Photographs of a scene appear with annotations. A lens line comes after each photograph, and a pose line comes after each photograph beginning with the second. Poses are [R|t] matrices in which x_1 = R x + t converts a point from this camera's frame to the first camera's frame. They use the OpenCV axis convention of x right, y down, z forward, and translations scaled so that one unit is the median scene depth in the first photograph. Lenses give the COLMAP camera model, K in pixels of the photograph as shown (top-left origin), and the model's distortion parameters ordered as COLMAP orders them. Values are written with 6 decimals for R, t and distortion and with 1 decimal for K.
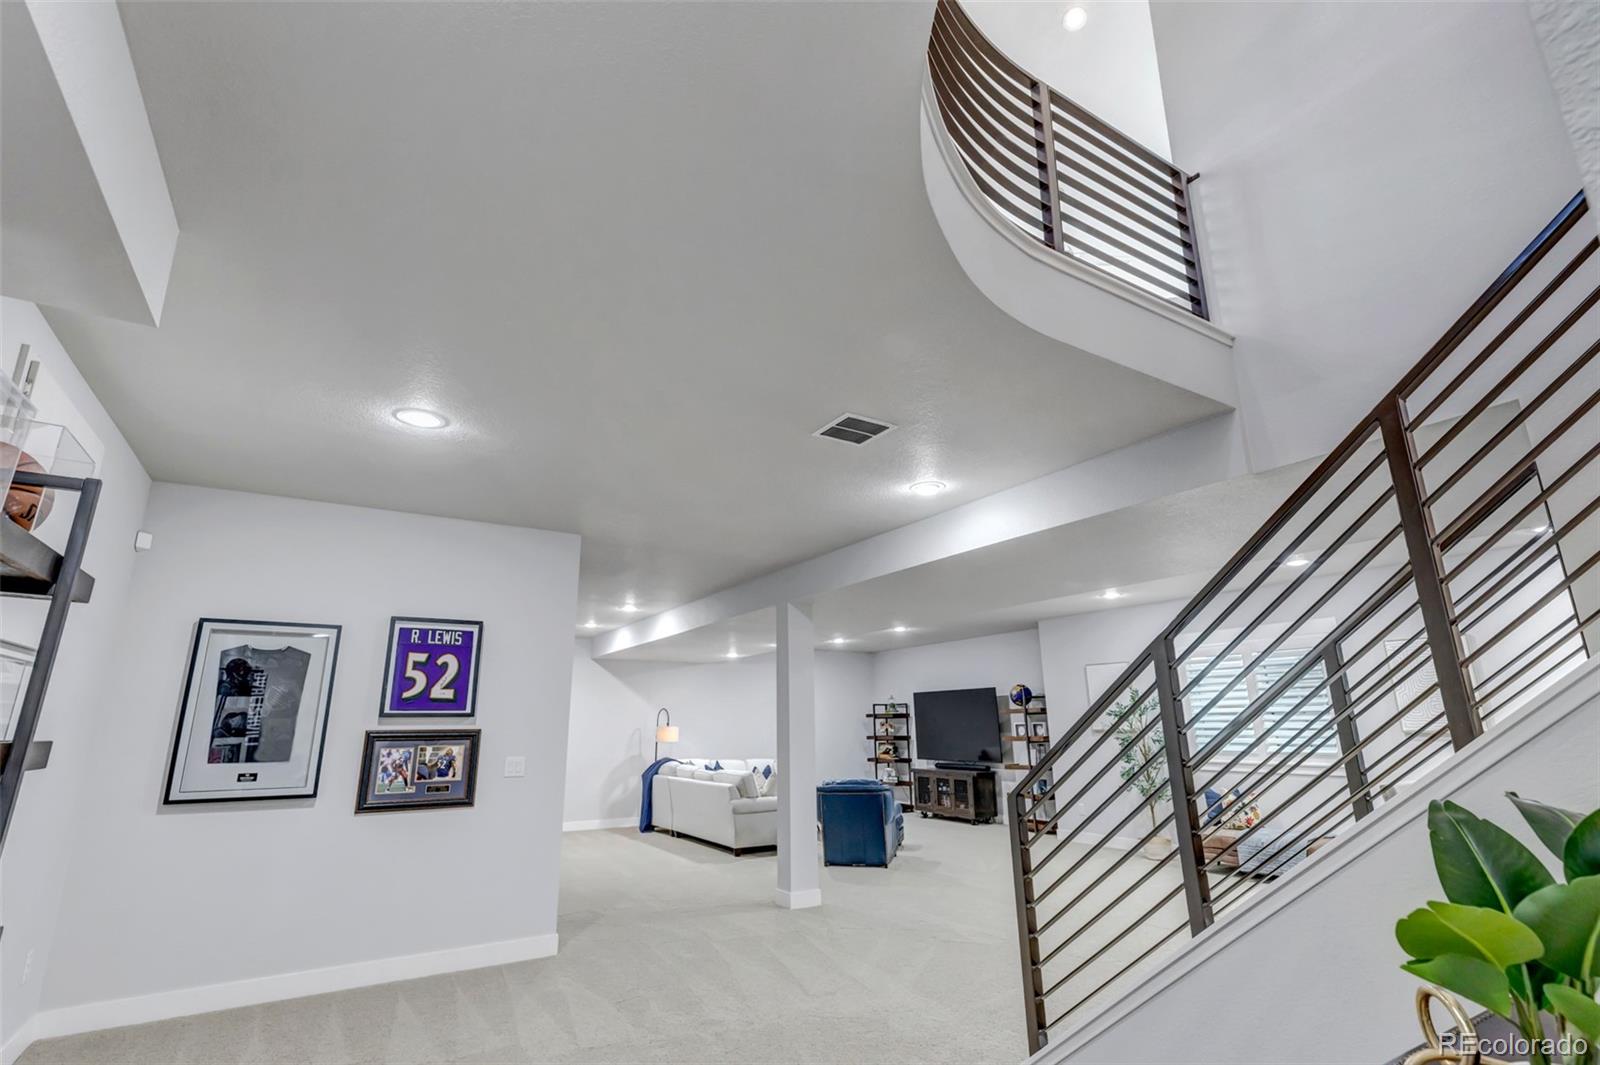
lens RADIAL K [[731.1, 0, 793.9], [0, 731.1, 536.8], [0, 0, 1]] dist [0.003963, -0.001637]
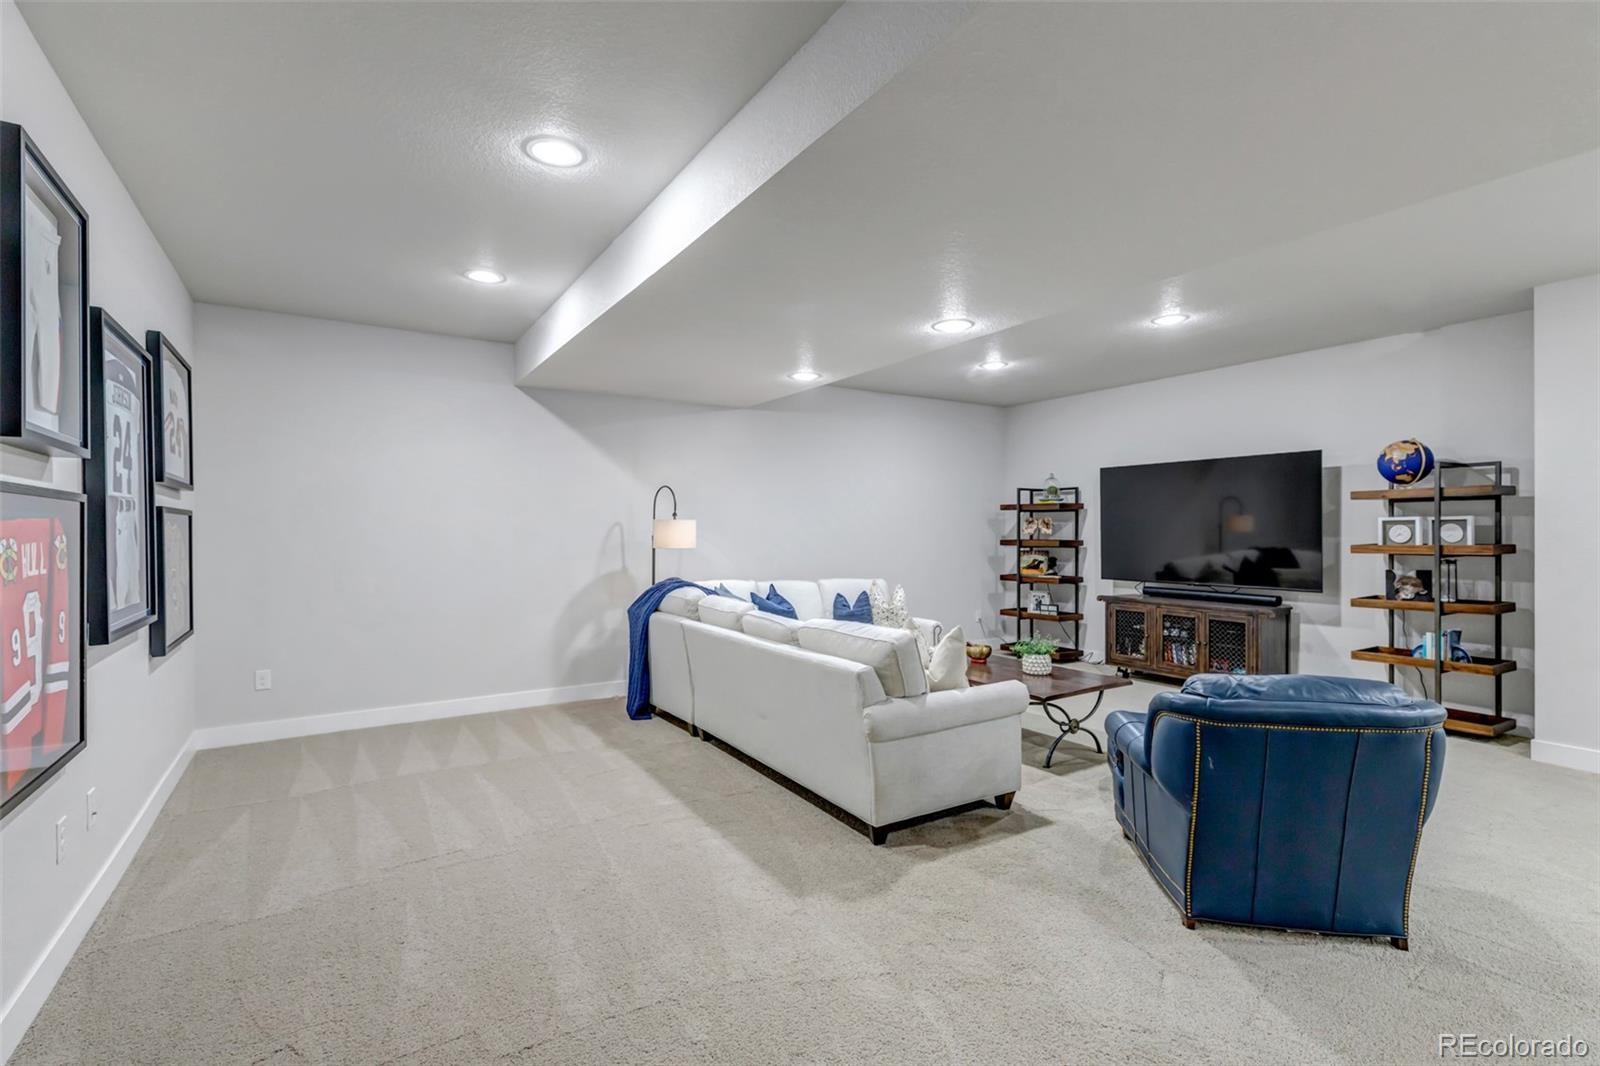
lens RADIAL K [[731.1, 0, 797.1], [0, 731.1, 532.2], [0, 0, 1]] dist [0.003963, -0.001637]
pose [[0.999778, 0.008888, 0.019101, -0.095171], [-0.013483, 0.966591, 0.255971, 0.134021], [-0.016187, -0.256171, 0.966496, 0.495100]]
